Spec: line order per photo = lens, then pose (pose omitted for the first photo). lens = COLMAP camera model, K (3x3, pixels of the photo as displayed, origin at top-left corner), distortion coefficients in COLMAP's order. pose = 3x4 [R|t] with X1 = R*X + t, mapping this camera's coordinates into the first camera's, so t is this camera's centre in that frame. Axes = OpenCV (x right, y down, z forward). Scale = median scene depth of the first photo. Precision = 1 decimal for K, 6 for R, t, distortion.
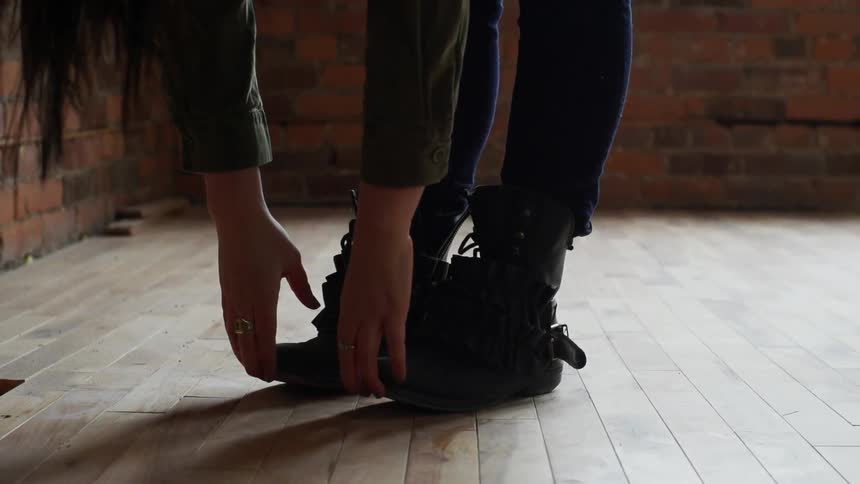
lens RADIAL K [[1388.6, 0, 430.0], [0, 1388.6, 242.0], [0, 0, 1]] dist [-0.103217, 0.106381]
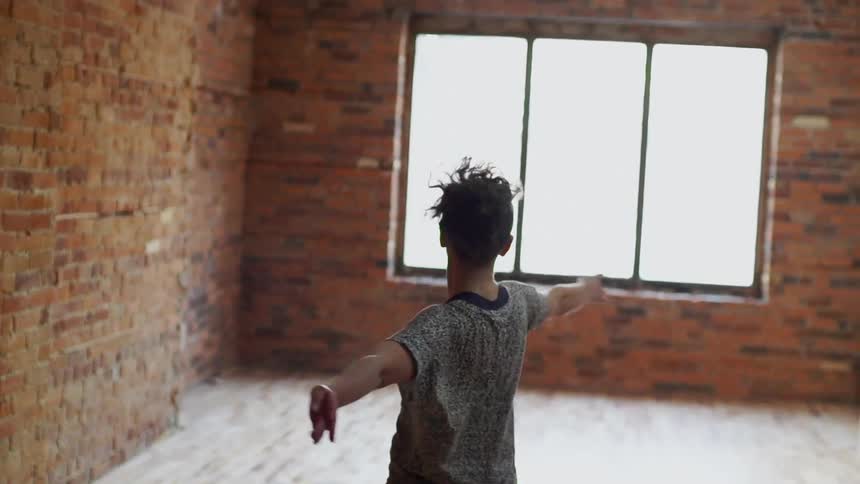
lens RADIAL K [[1388.6, 0, 430.0], [0, 1388.6, 242.0], [0, 0, 1]] dist [-0.103217, 0.106381]
pose [[0.993585, 0.053163, -0.099817, 0.530988], [-0.058042, 0.997225, -0.046625, -0.196179], [0.097061, 0.052119, 0.993913, -1.987823]]
